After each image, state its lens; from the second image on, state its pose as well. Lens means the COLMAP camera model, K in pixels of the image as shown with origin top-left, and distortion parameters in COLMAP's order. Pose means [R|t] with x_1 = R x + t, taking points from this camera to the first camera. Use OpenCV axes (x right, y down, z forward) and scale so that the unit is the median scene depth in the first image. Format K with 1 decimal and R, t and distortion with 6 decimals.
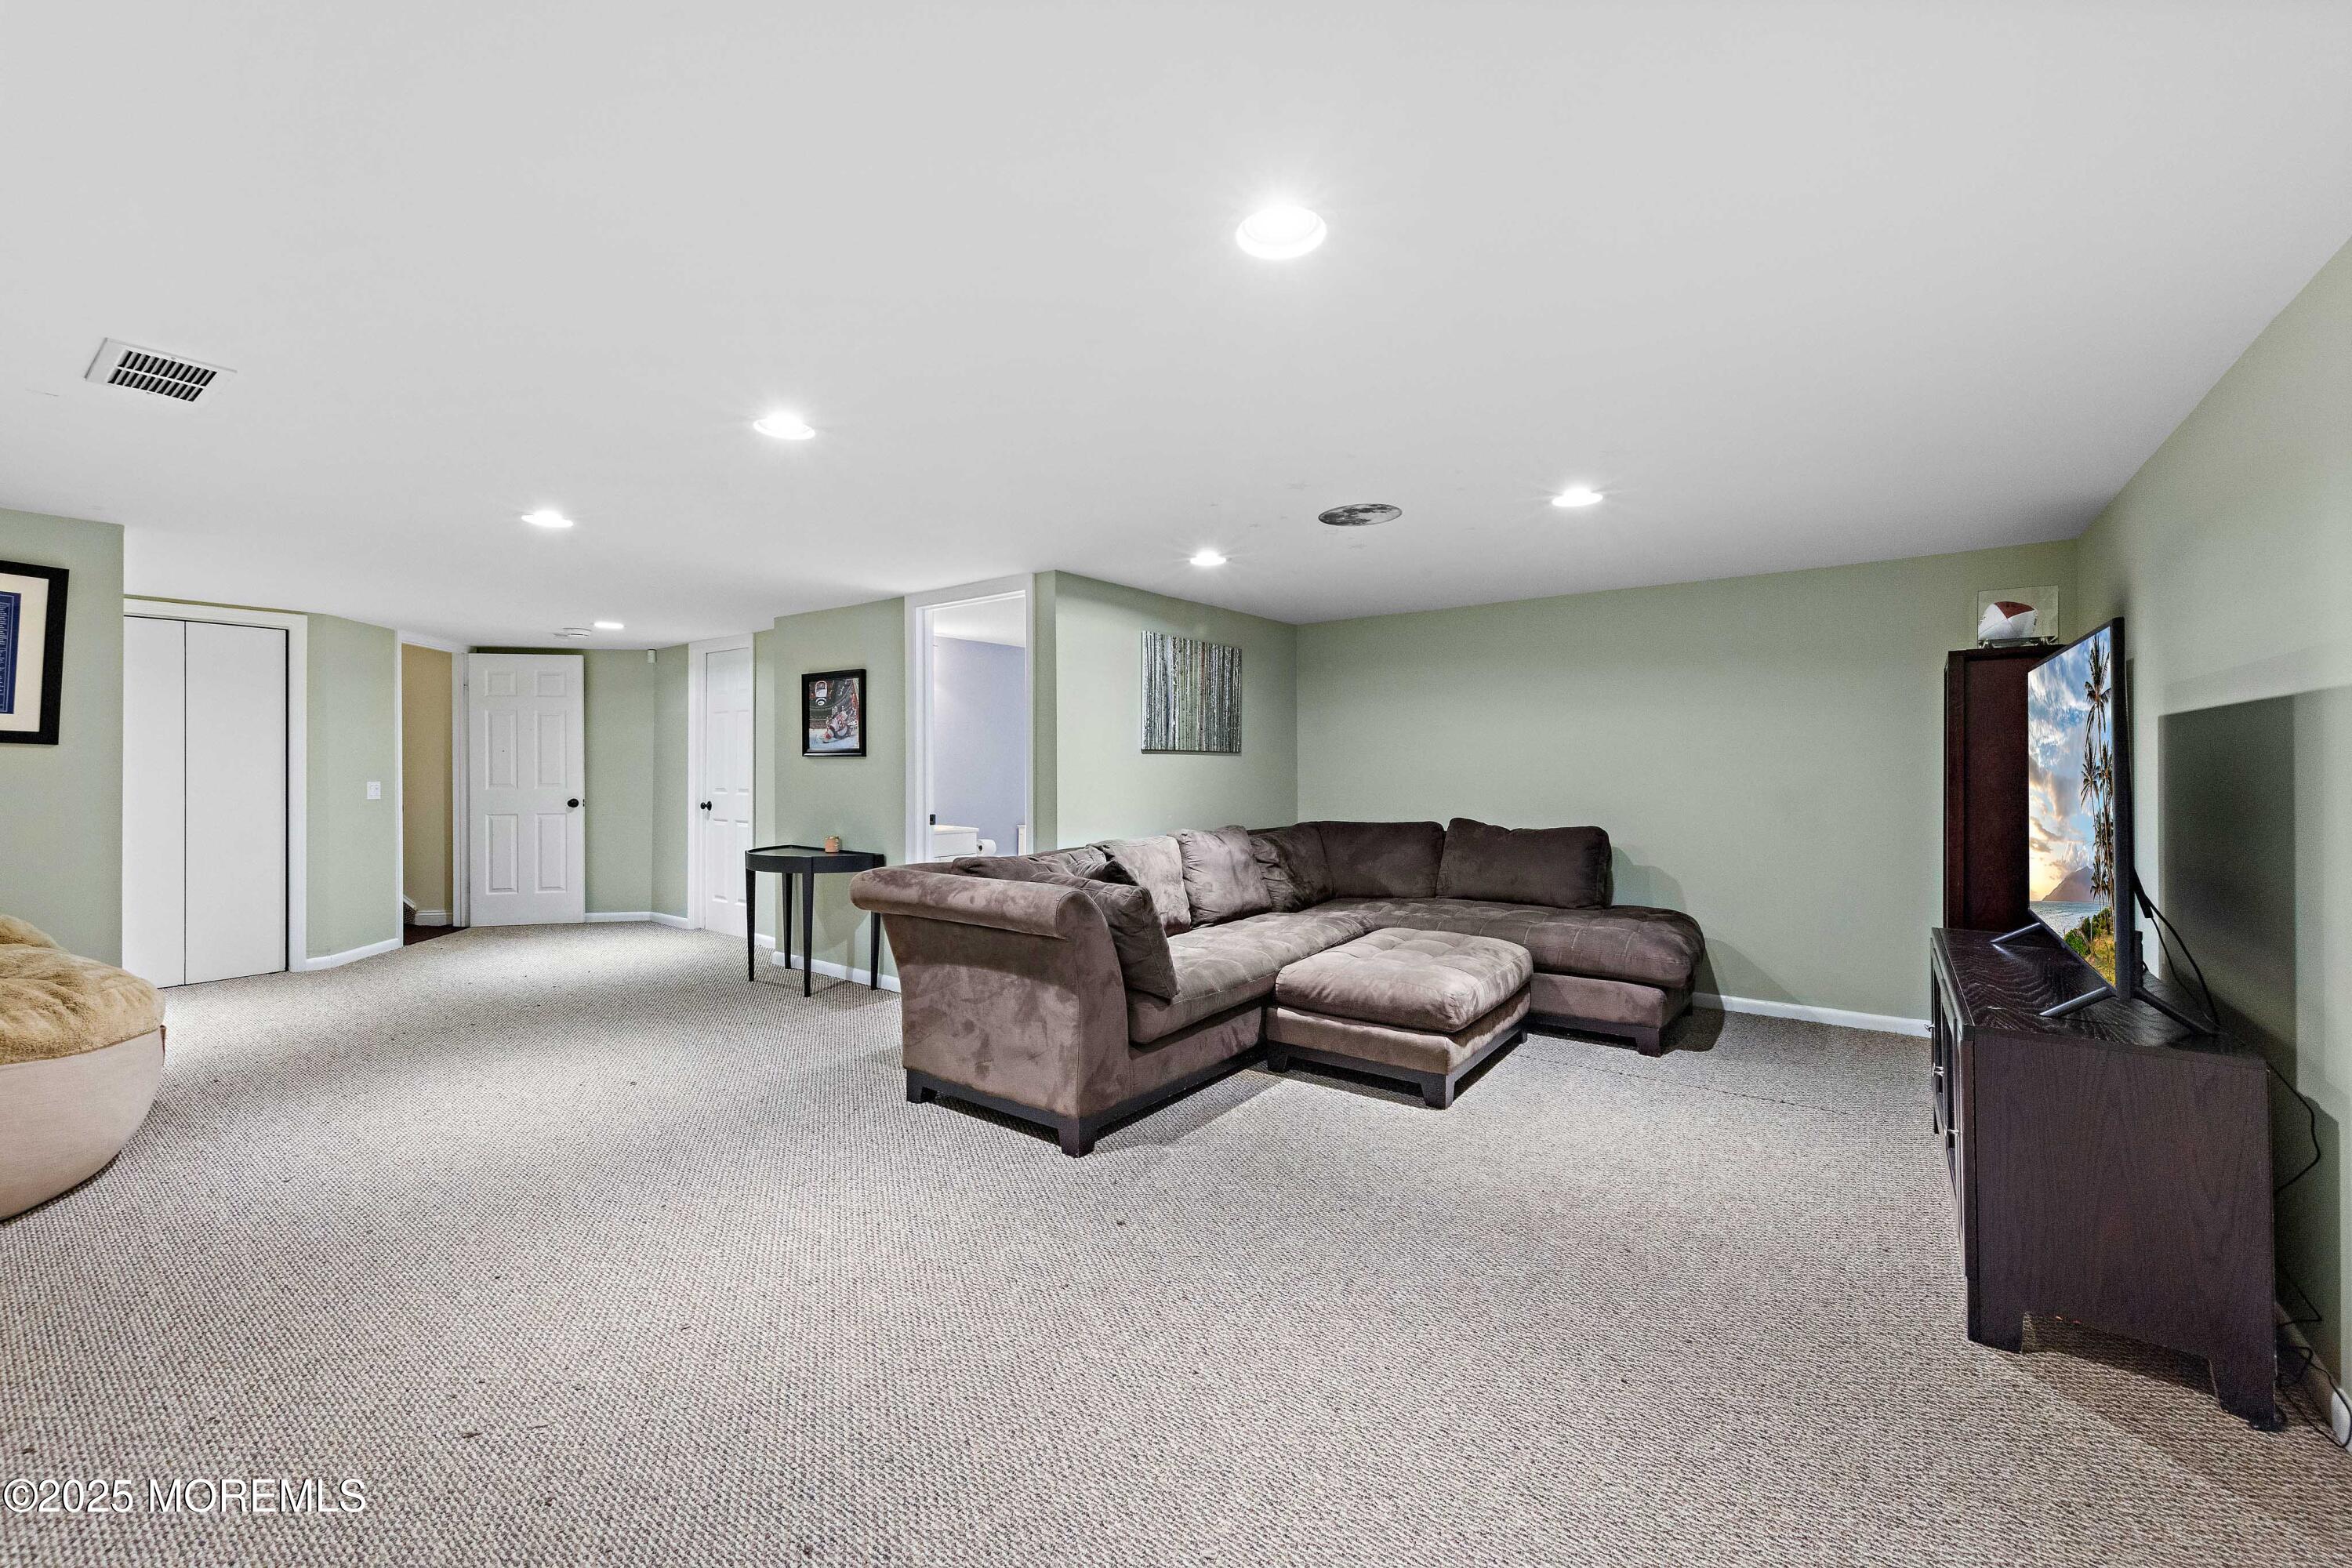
lens RADIAL K [[943.2, 0, 1182.5], [0, 943.2, 773.7], [0, 0, 1]] dist [0.000415, 0.000006]
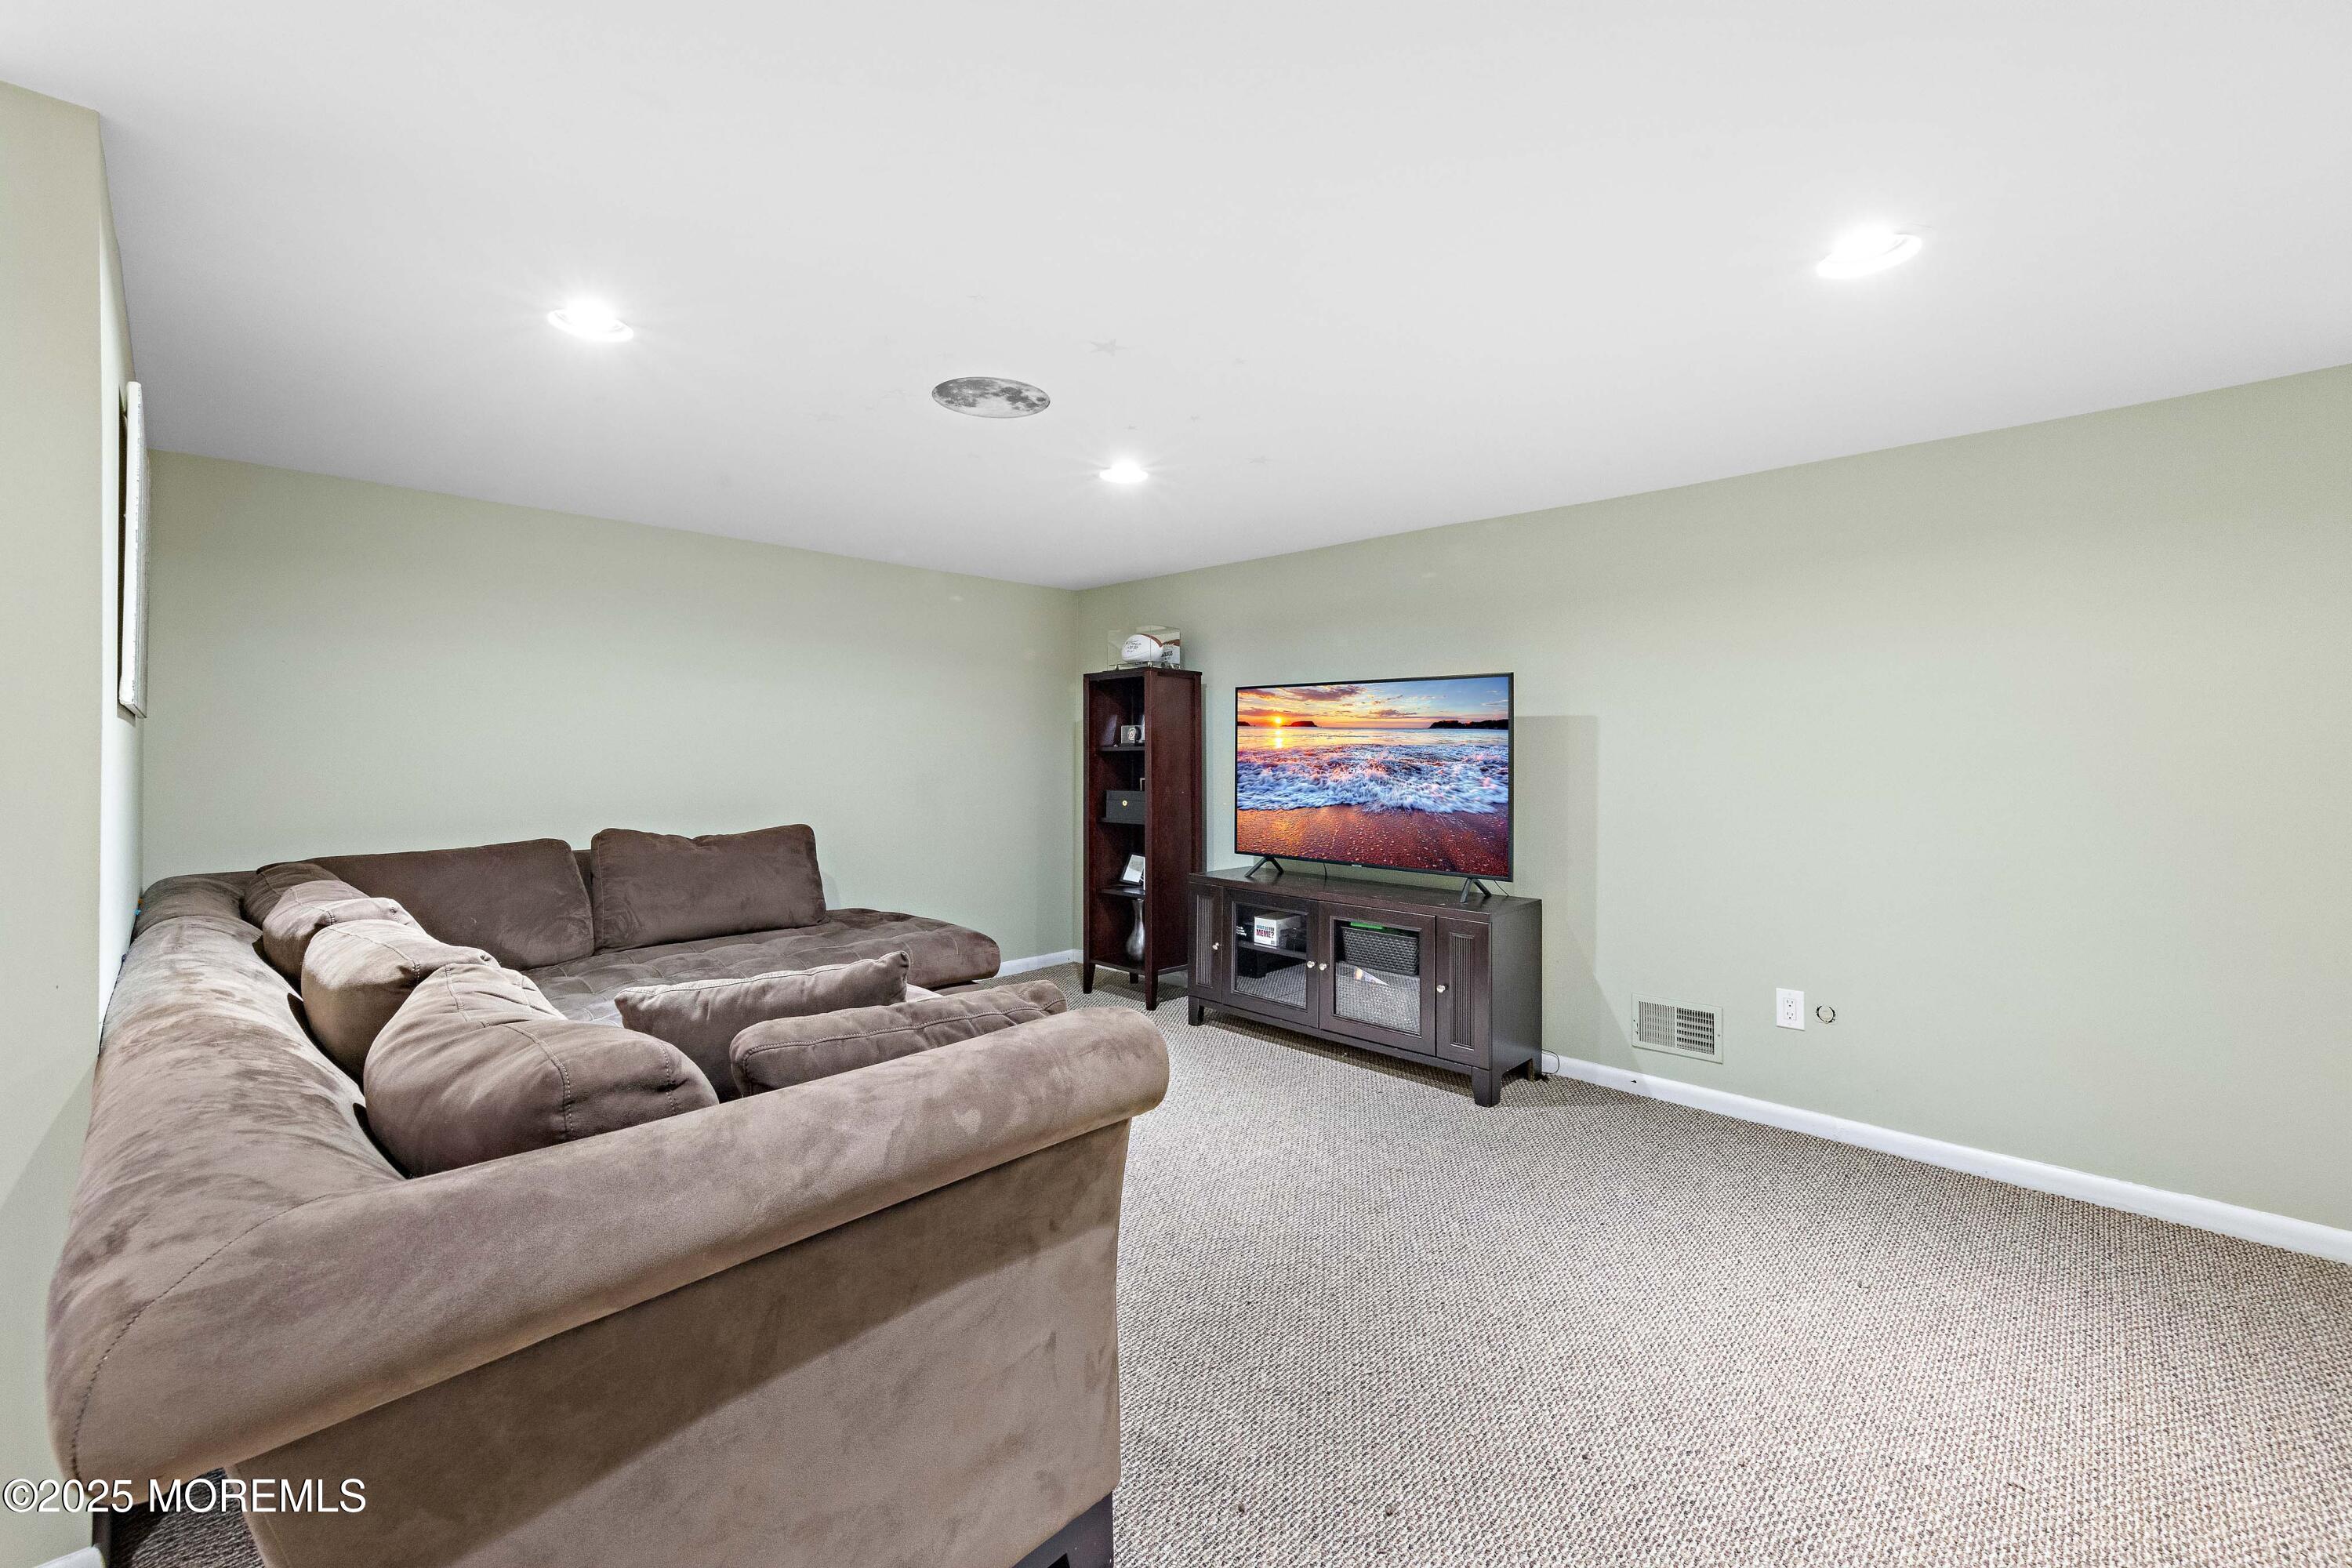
lens RADIAL K [[943.2, 0, 1183.4], [0, 943.2, 765.8], [0, 0, 1]] dist [0.000415, 0.000006]
pose [[0.115951, -0.004606, 0.993244, -0.357180], [-0.002148, 0.999986, 0.004888, -0.002365], [-0.993253, -0.002700, 0.115940, 0.557372]]
